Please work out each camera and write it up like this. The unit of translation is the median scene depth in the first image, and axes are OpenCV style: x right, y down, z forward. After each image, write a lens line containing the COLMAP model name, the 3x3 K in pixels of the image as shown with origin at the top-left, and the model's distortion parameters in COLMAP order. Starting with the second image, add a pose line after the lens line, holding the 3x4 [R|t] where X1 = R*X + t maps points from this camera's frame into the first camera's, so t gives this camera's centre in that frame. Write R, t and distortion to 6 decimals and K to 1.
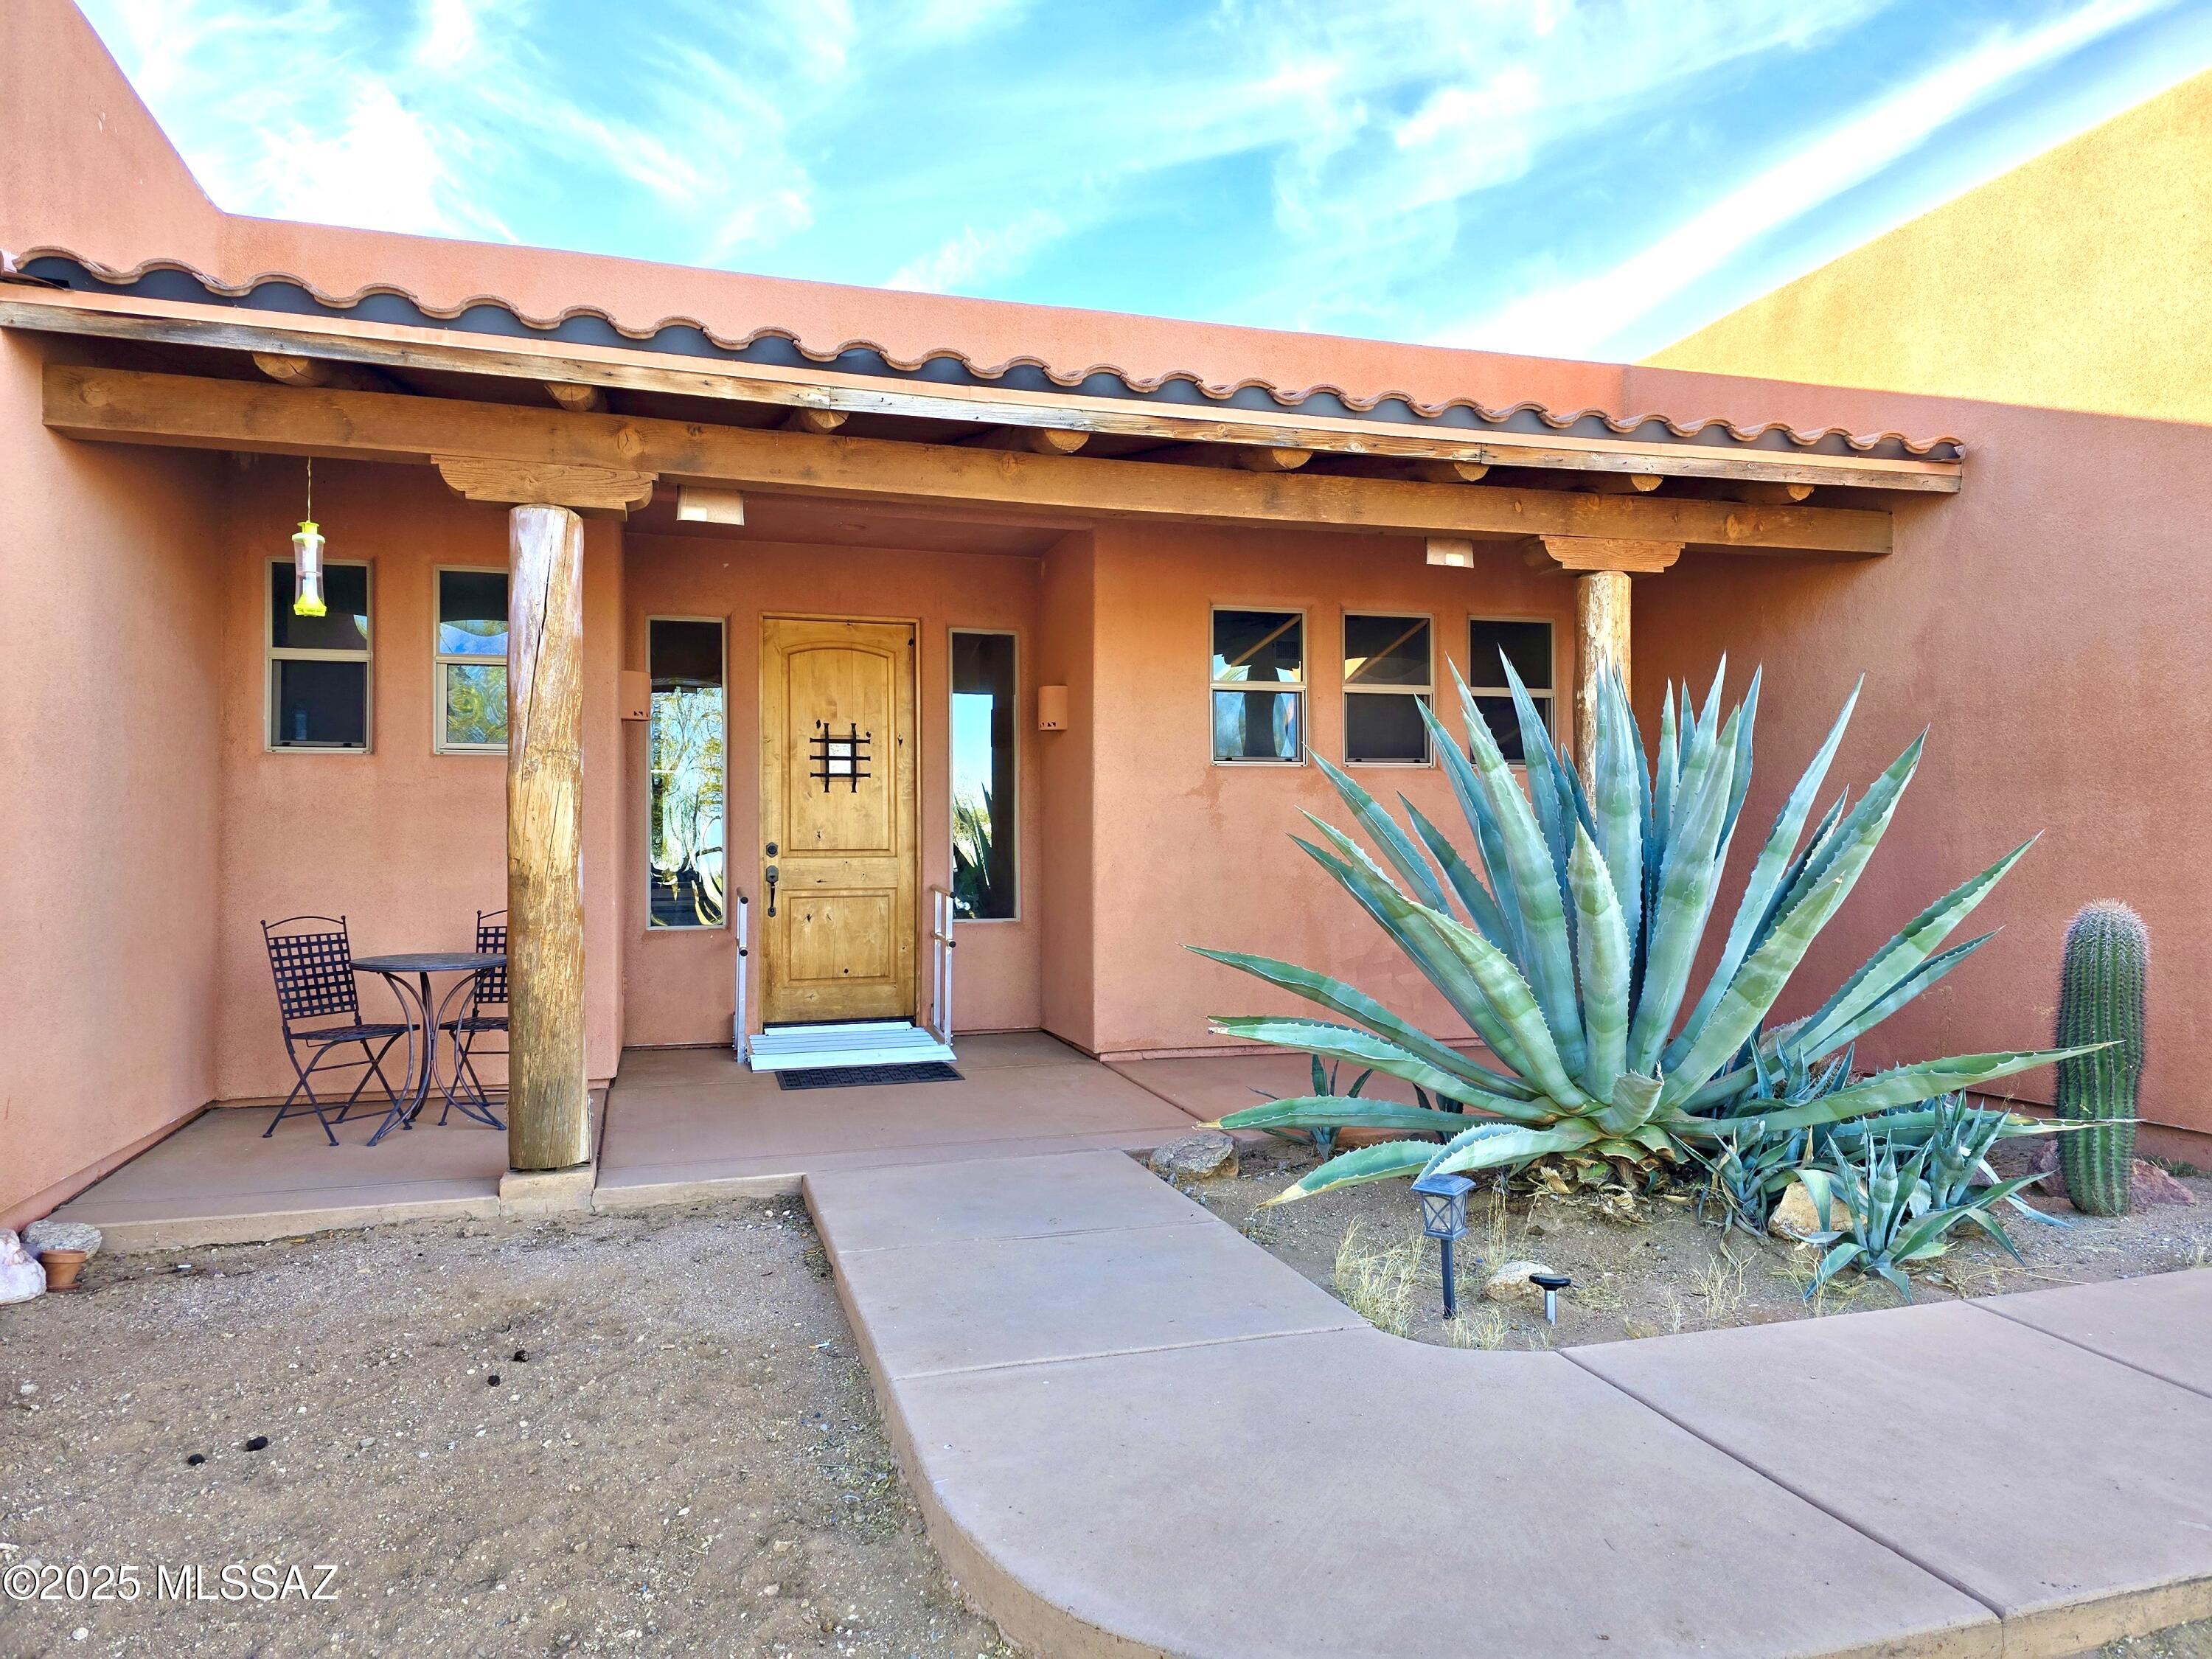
lens RADIAL K [[1464.4, 0, 1113.9], [0, 1464.4, 829.6], [0, 0, 1]] dist [0.021109, -0.014093]
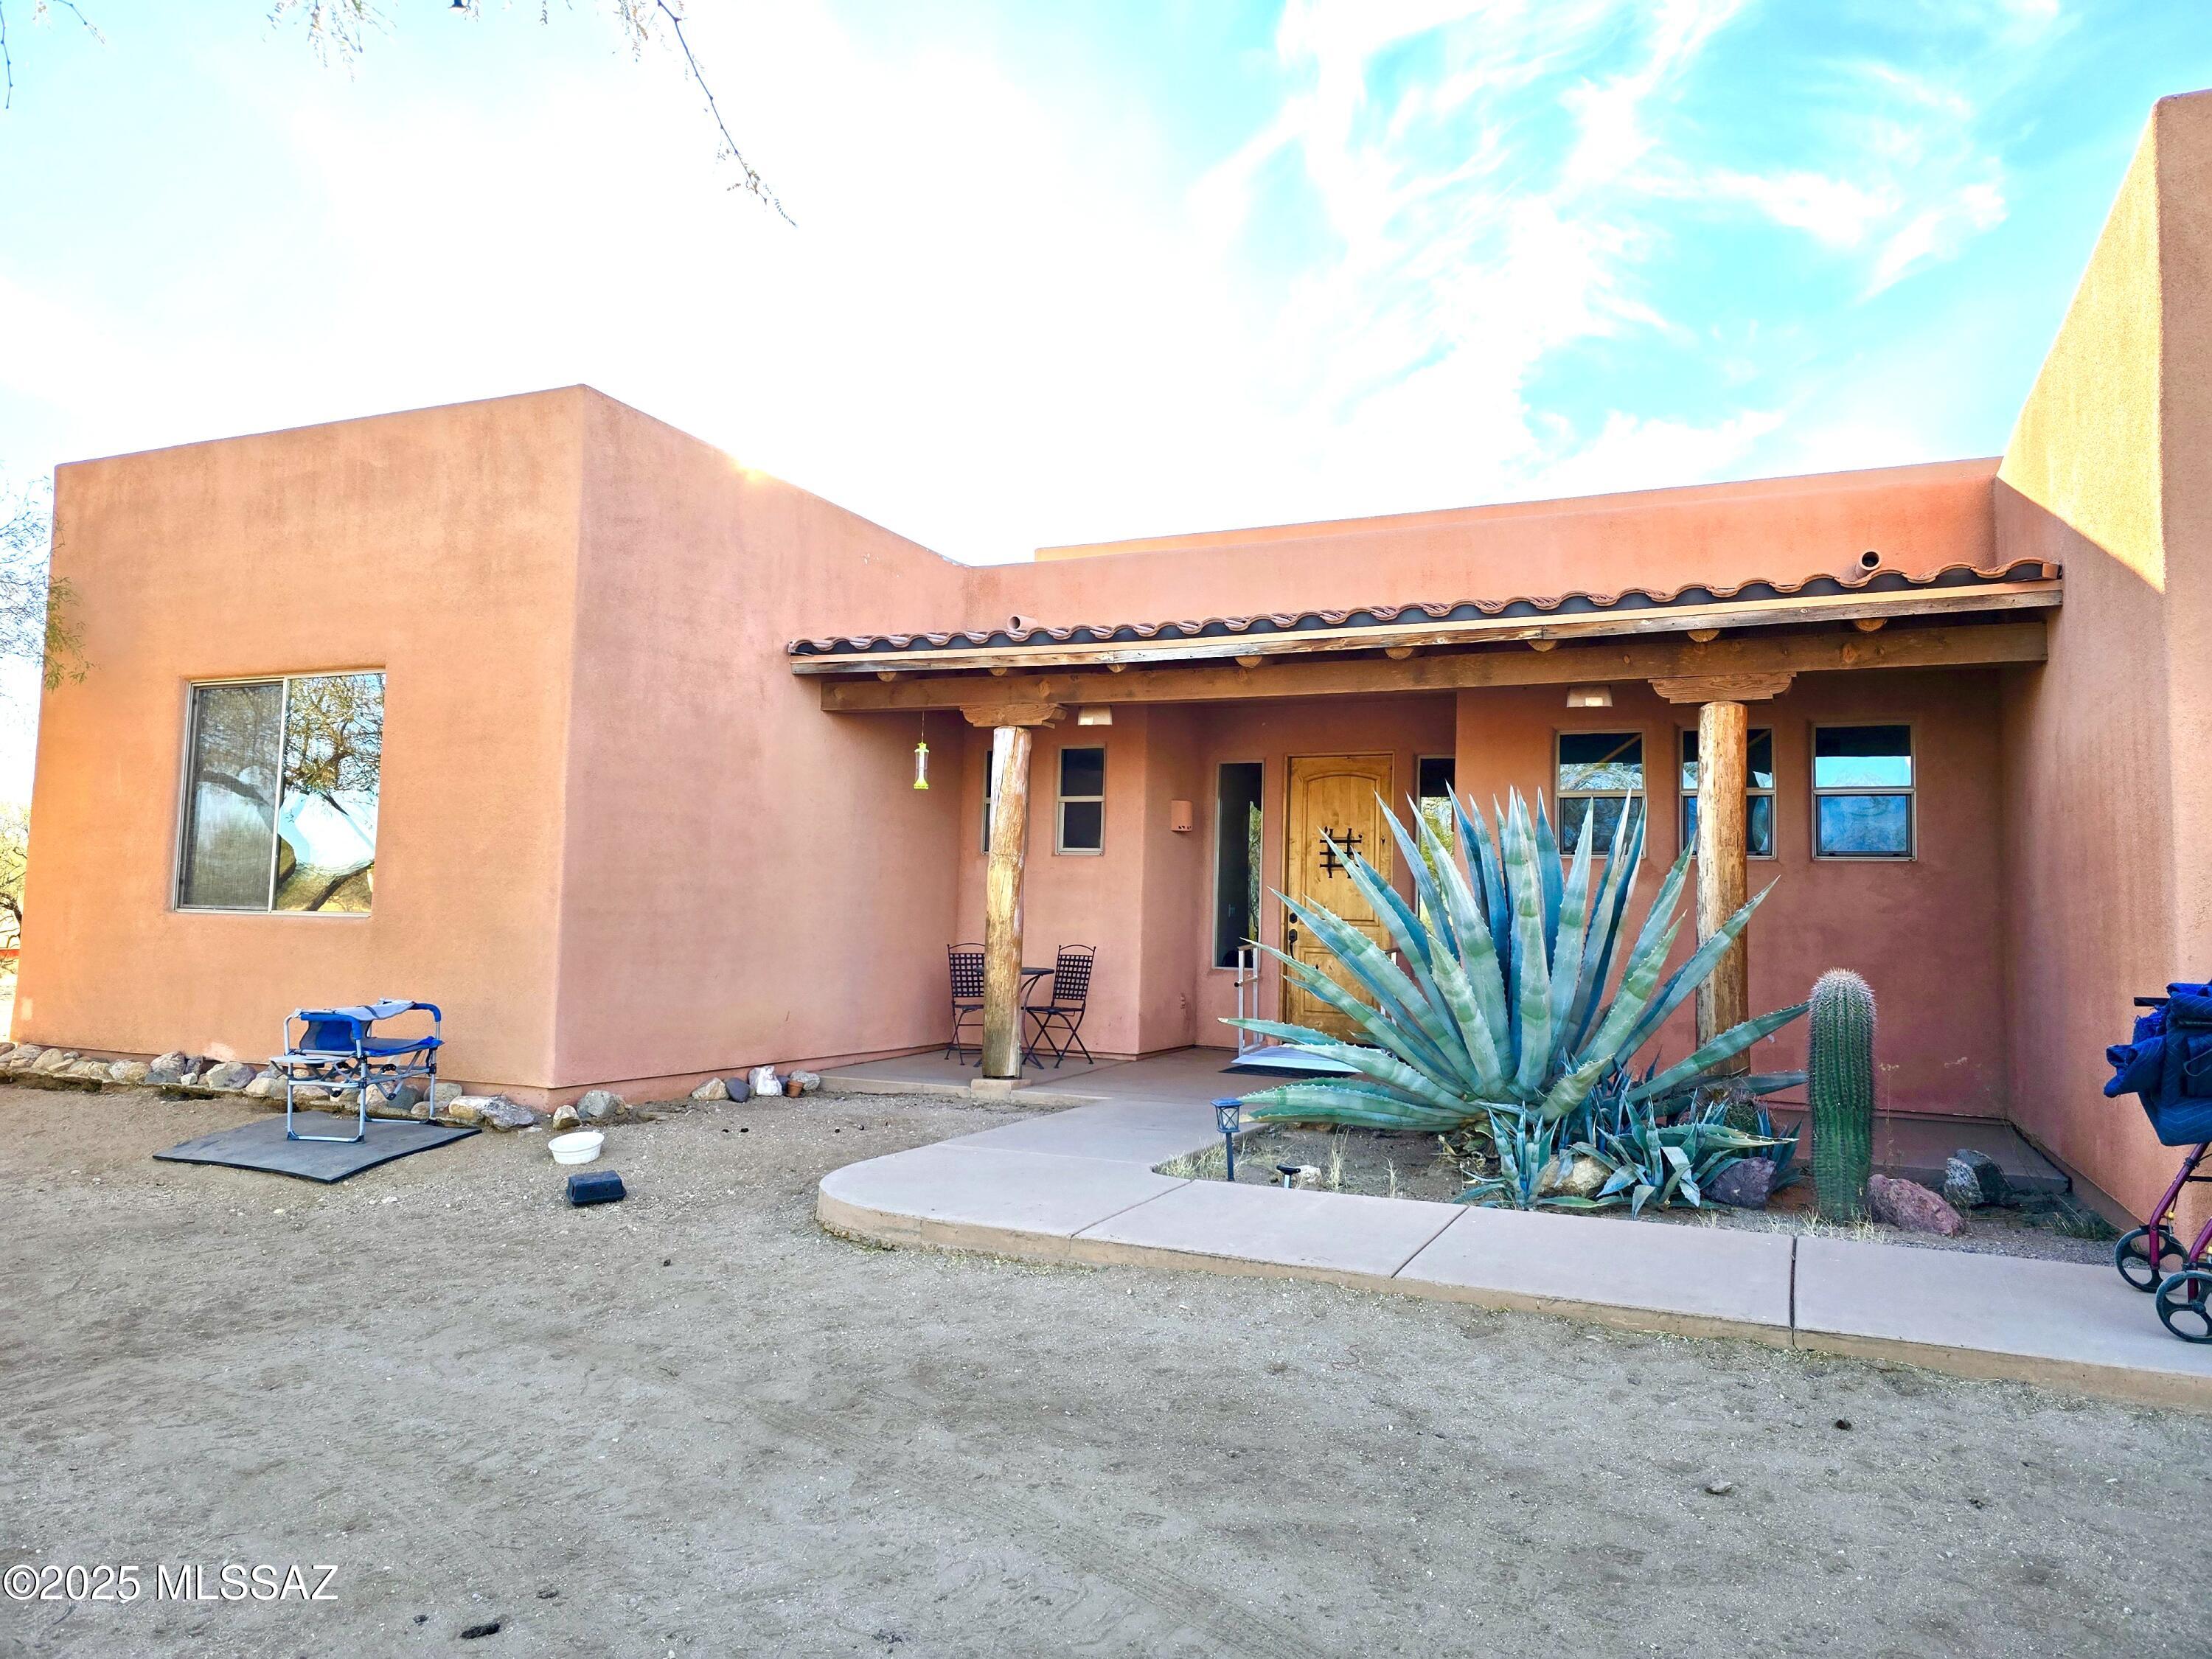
lens RADIAL K [[1460.4, 0, 1107.3], [0, 1460.4, 827.8], [0, 0, 1]] dist [-0.004021, -0.003030]
pose [[0.744690, -0.017390, -0.667184, 0.867316], [-0.022060, 0.998473, -0.050648, 0.003380], [0.667046, 0.052435, 0.743169, -0.277851]]
